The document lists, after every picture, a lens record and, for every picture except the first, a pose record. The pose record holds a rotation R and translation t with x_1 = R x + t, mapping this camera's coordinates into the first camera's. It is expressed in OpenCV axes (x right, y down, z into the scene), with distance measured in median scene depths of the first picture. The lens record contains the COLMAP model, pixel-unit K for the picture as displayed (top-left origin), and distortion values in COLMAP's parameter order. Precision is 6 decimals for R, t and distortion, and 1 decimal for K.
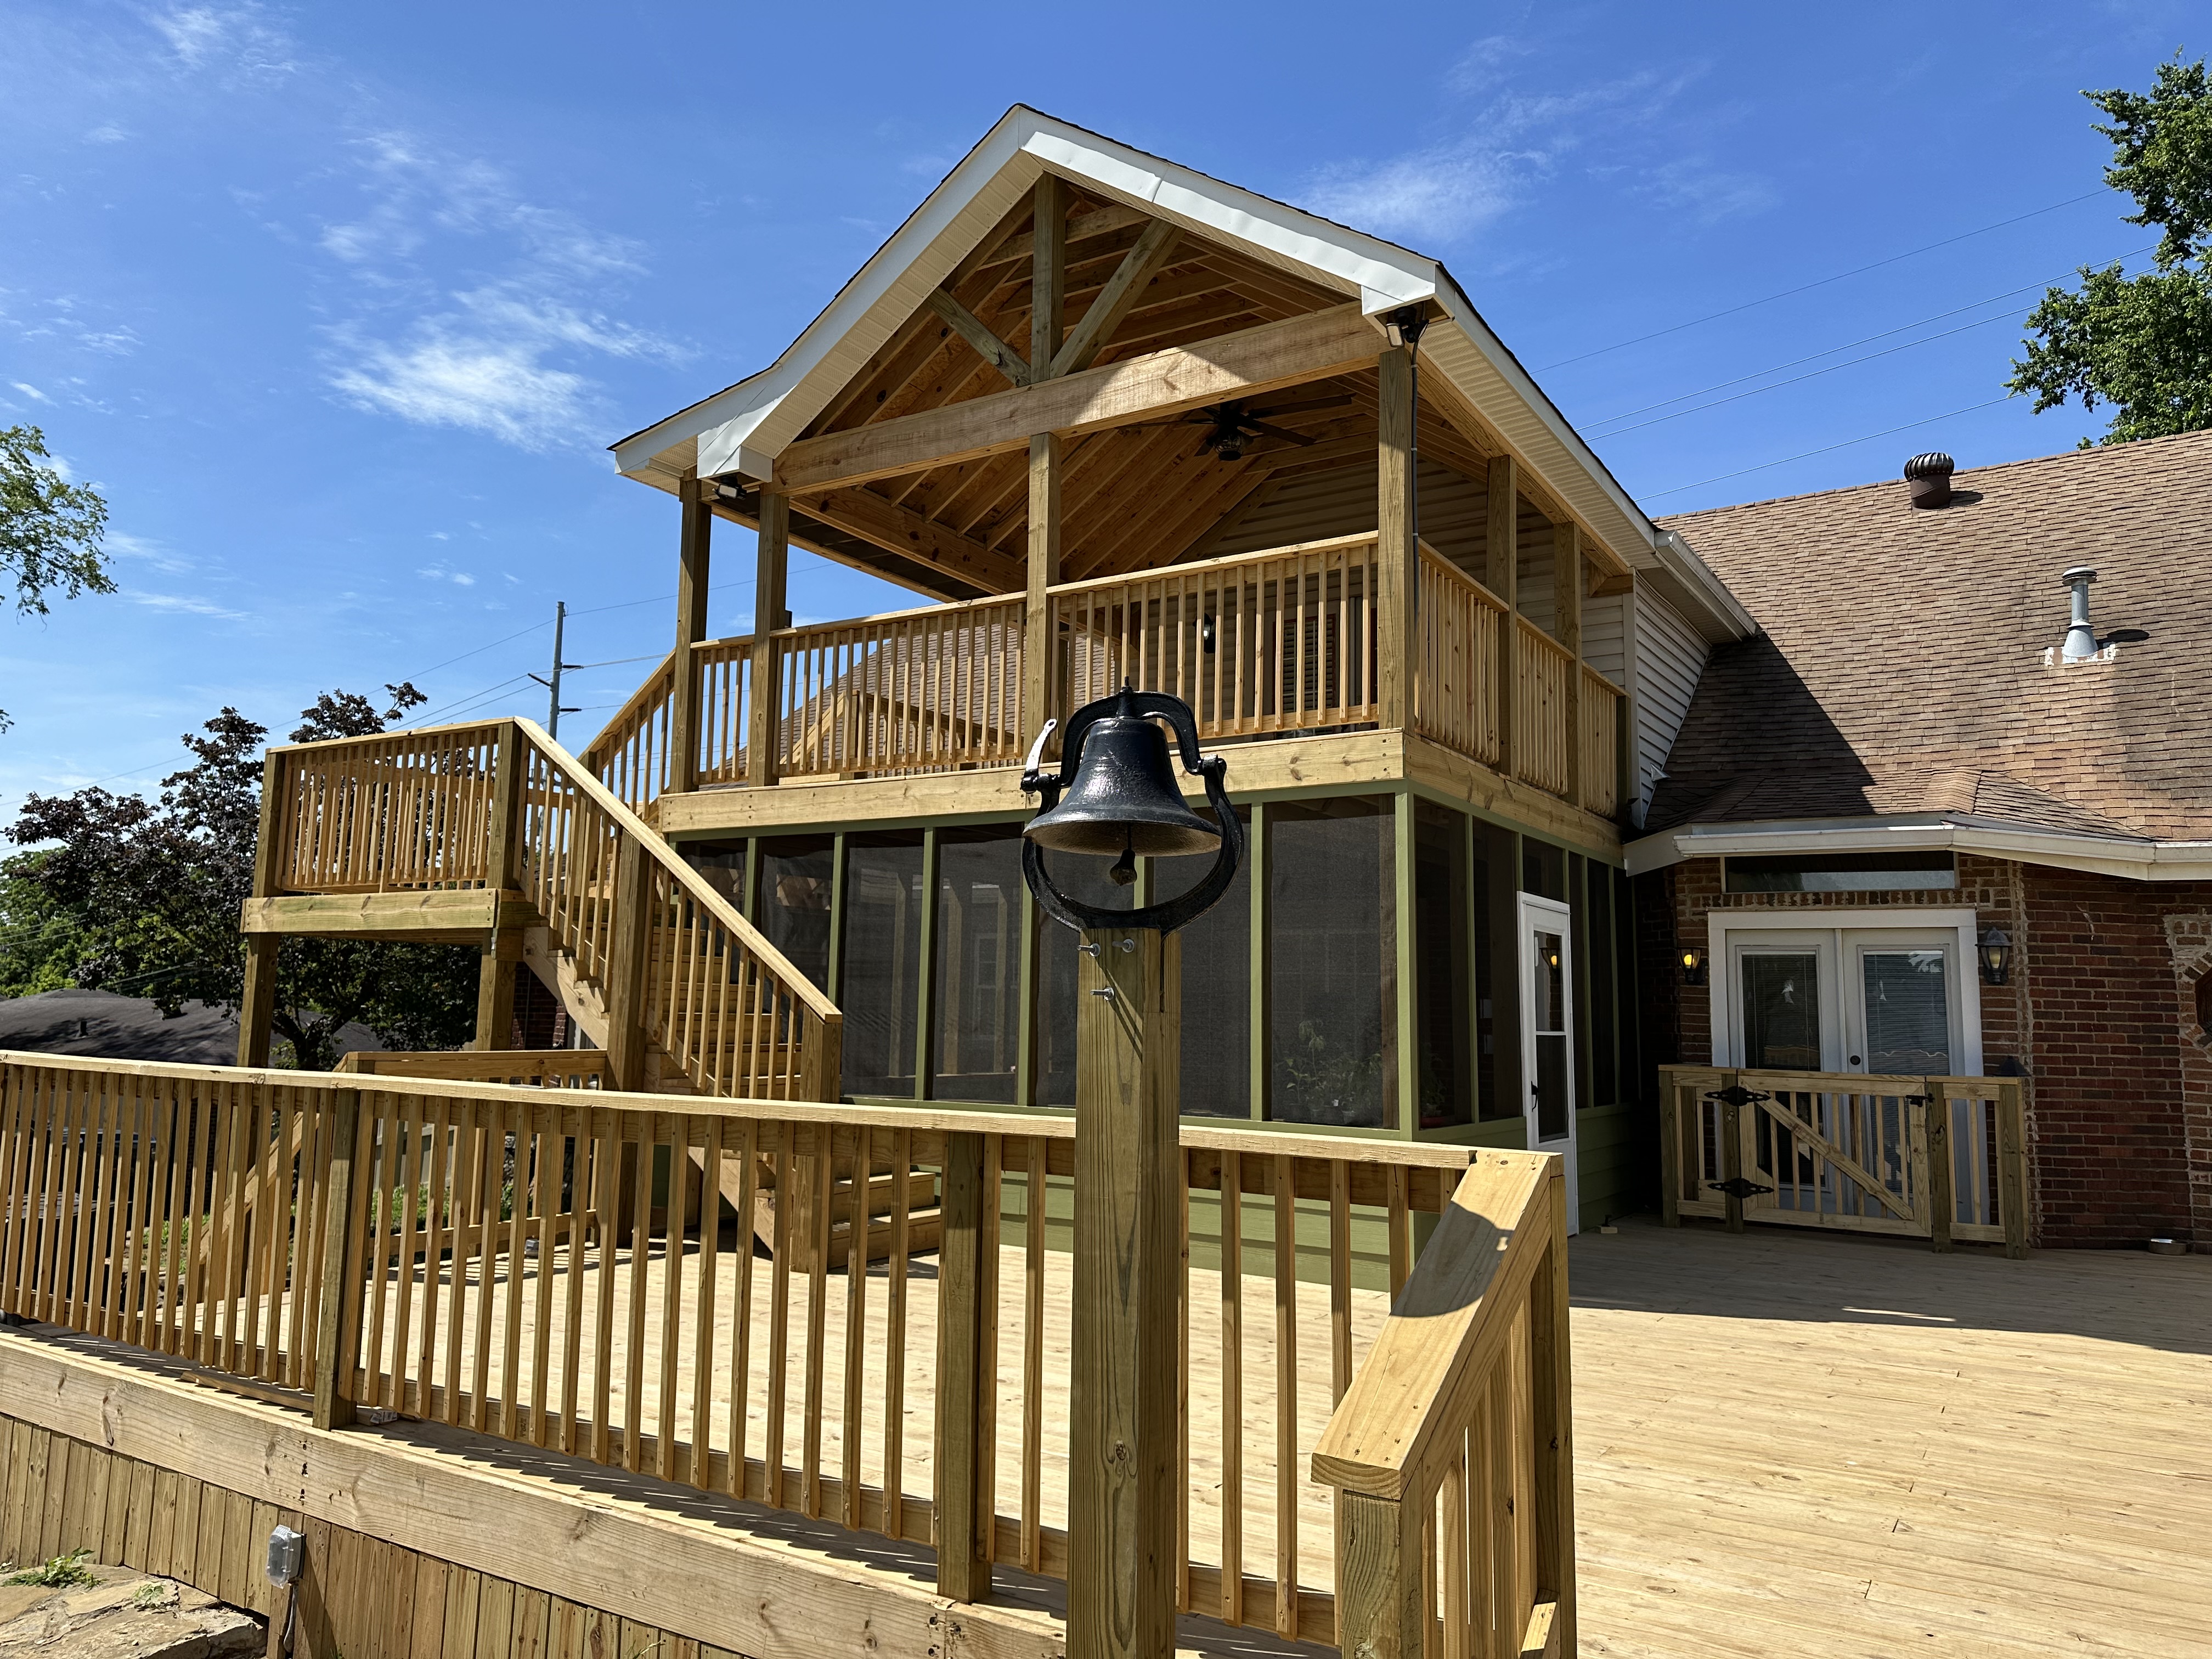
lens RADIAL K [[1549.7, 0, 1109.4], [0, 1549.7, 826.4], [0, 0, 1]] dist [0.004394, -0.006777]
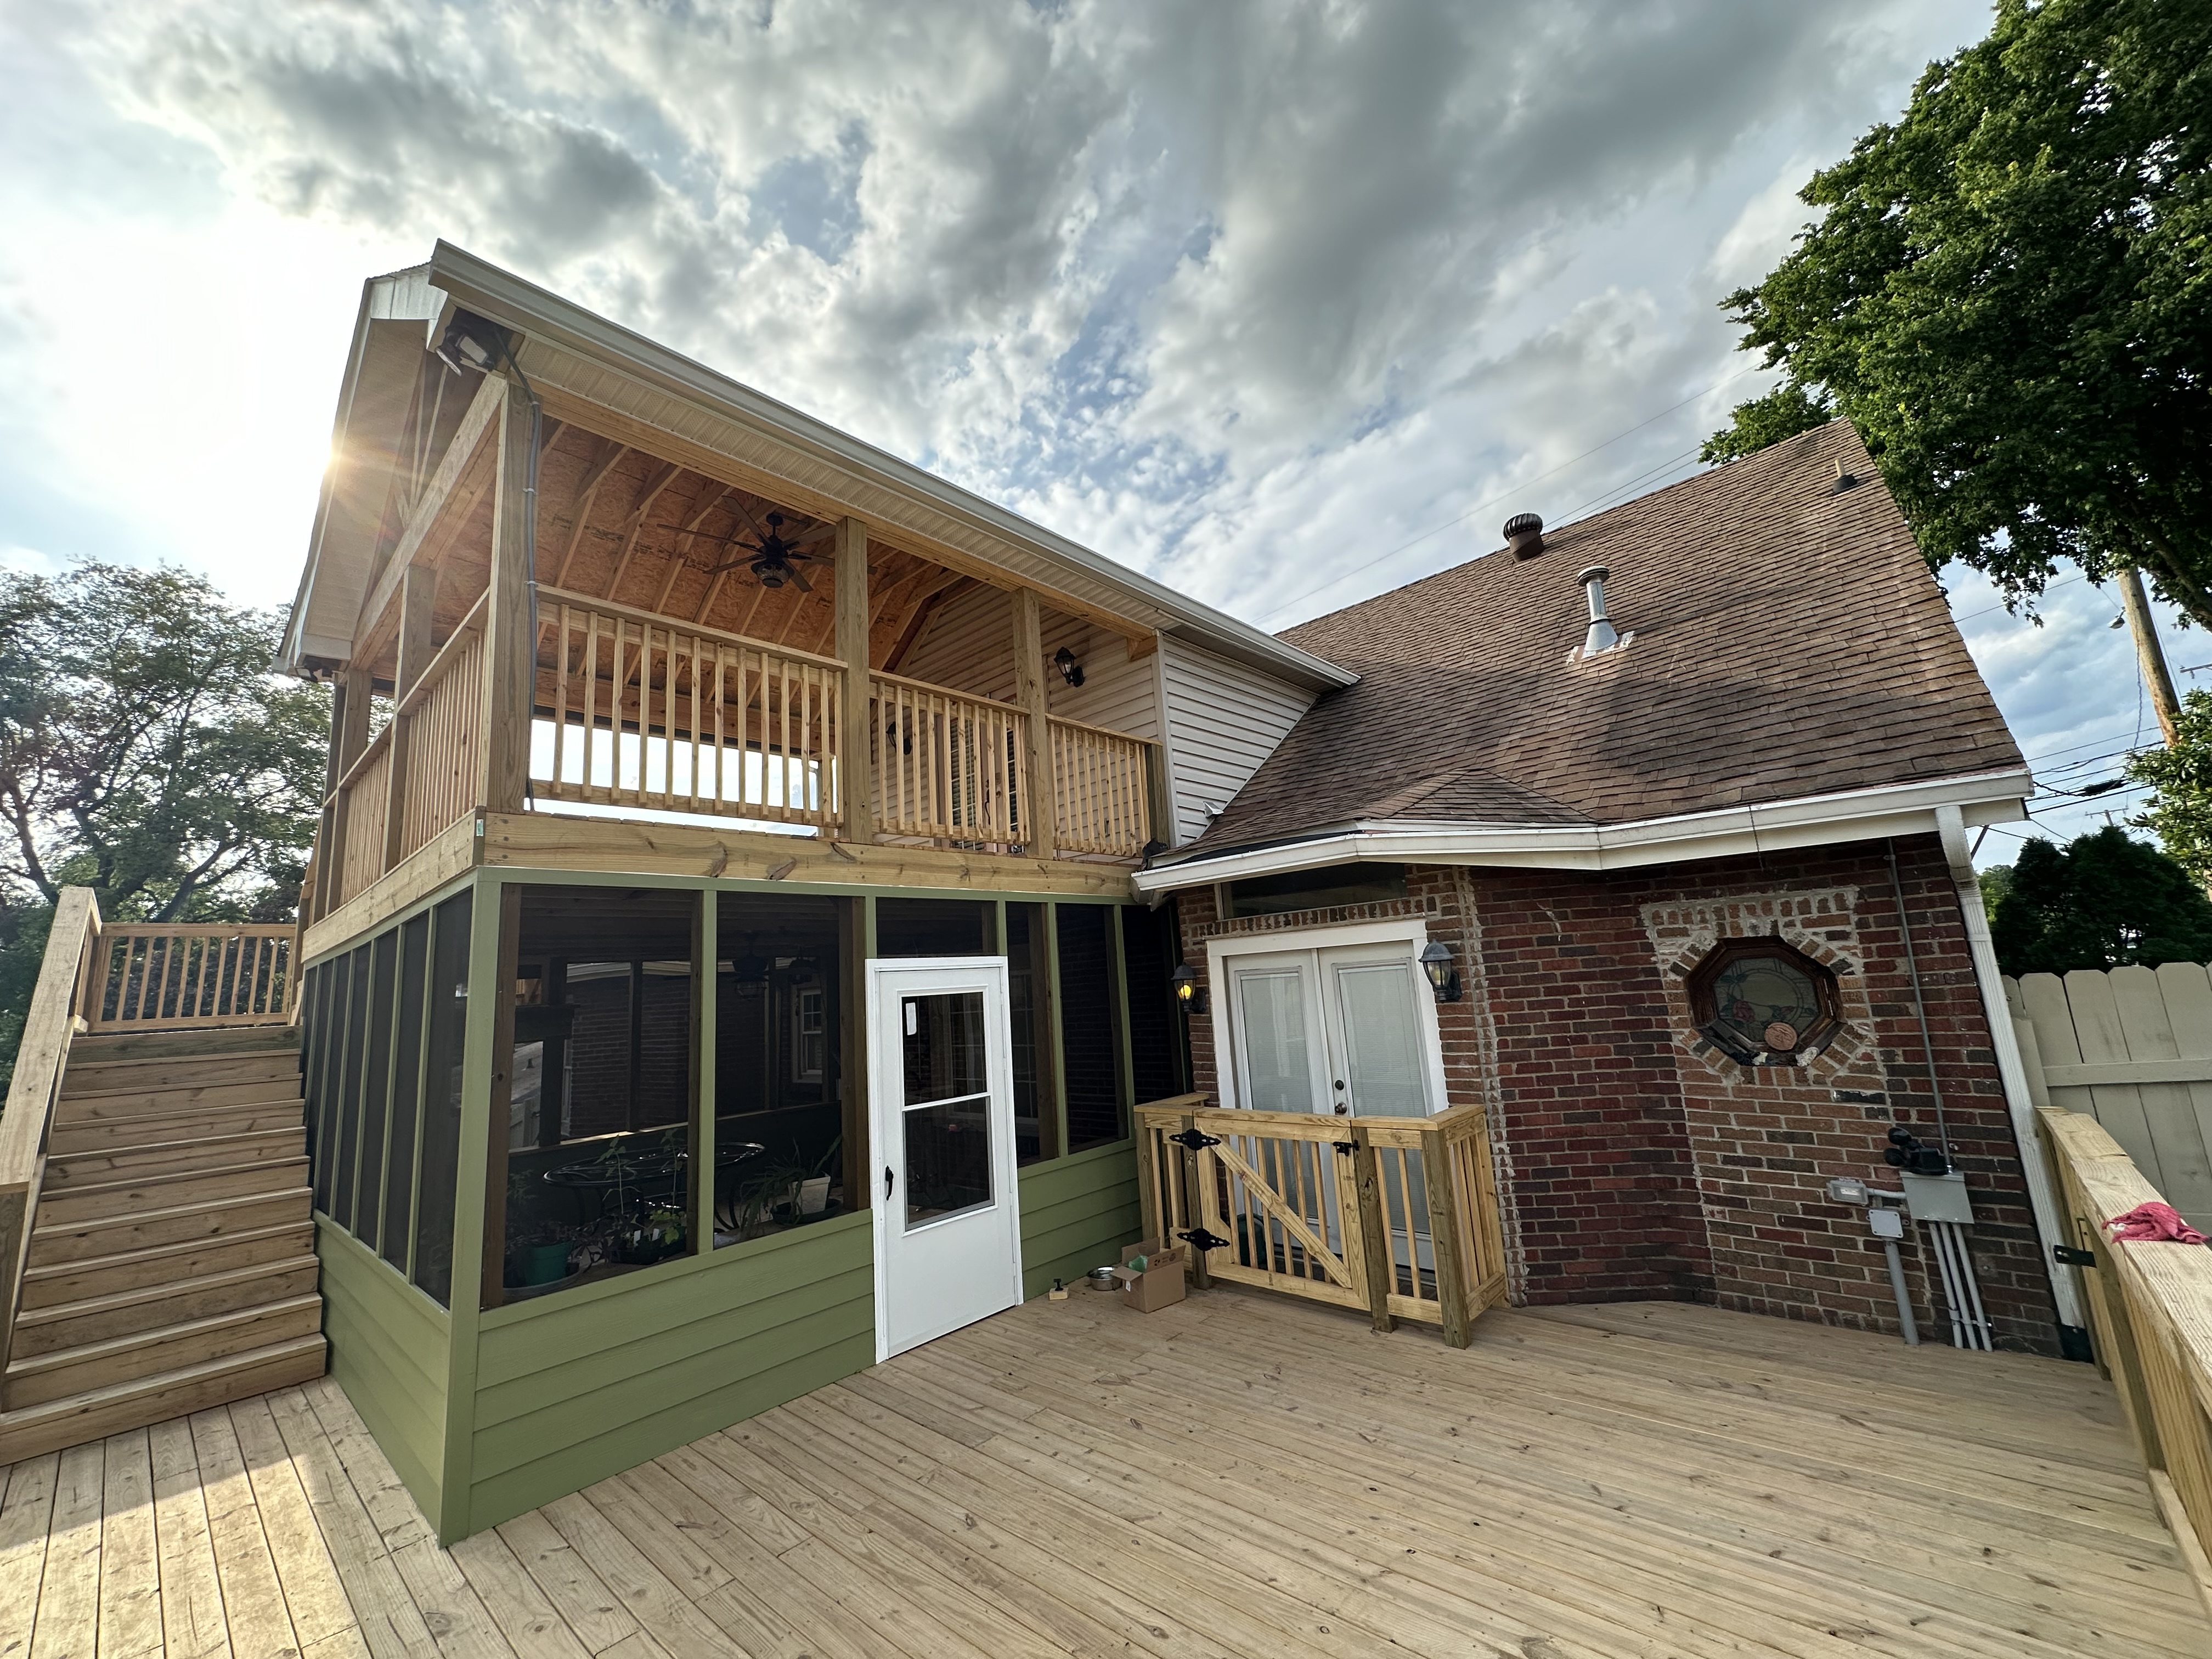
lens RADIAL K [[880.9, 0, 1108.4], [0, 880.9, 835.9], [0, 0, 1]] dist [-0.002550, 0.000151]
pose [[0.981214, -0.116914, -0.153459, 0.466670], [0.109852, 0.992494, -0.053751, 0.011744], [0.158592, 0.035883, 0.986692, 0.457787]]
